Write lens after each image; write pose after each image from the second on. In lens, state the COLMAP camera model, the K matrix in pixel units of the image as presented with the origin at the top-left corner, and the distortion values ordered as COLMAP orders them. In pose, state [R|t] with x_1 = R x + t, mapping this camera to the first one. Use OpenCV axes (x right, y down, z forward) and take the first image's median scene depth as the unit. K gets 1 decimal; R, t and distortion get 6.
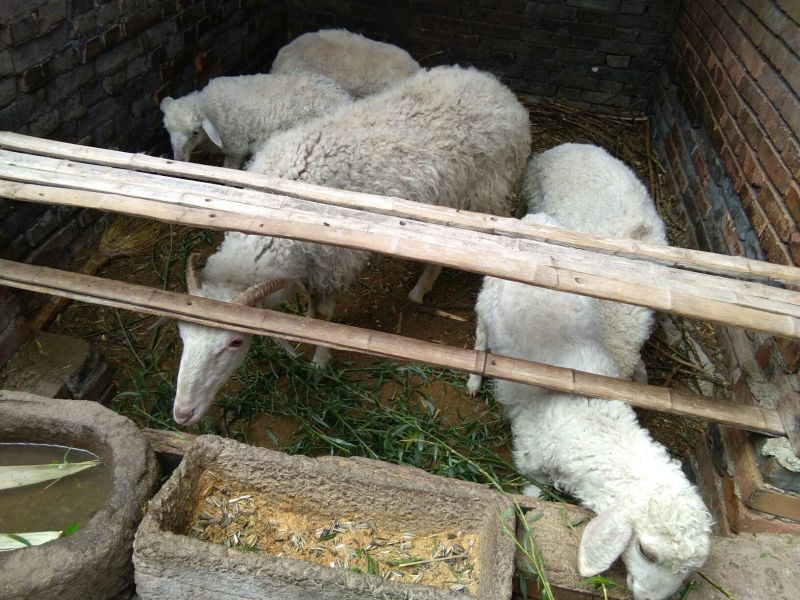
lens RADIAL K [[653.6, 0, 416.6], [0, 653.6, 289.8], [0, 0, 1]] dist [0.052523, -0.048428]
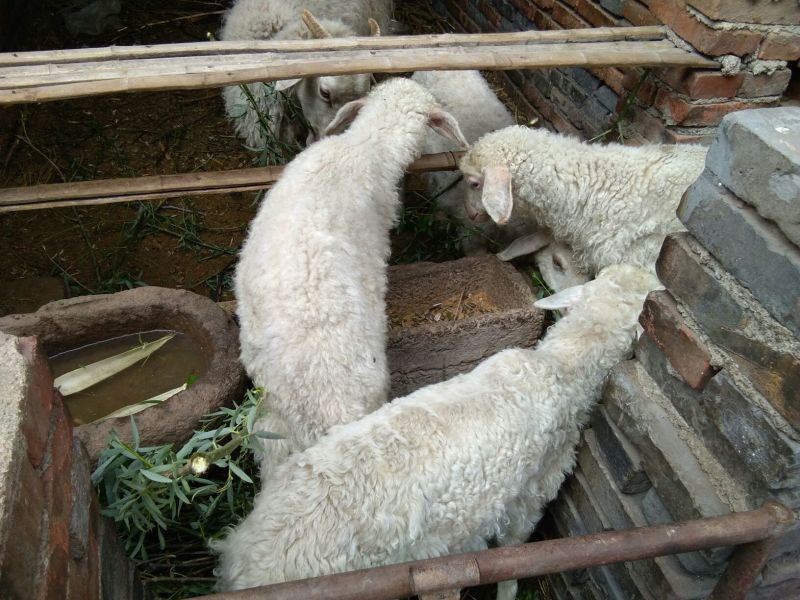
lens RADIAL K [[653.6, 0, 406.9], [0, 653.6, 295.6], [0, 0, 1]] dist [0.052523, -0.048428]
pose [[0.900970, -0.321880, 0.290940, -0.410219], [0.288108, 0.945211, 0.153528, 0.135823], [-0.324417, -0.054502, 0.944343, -0.163129]]
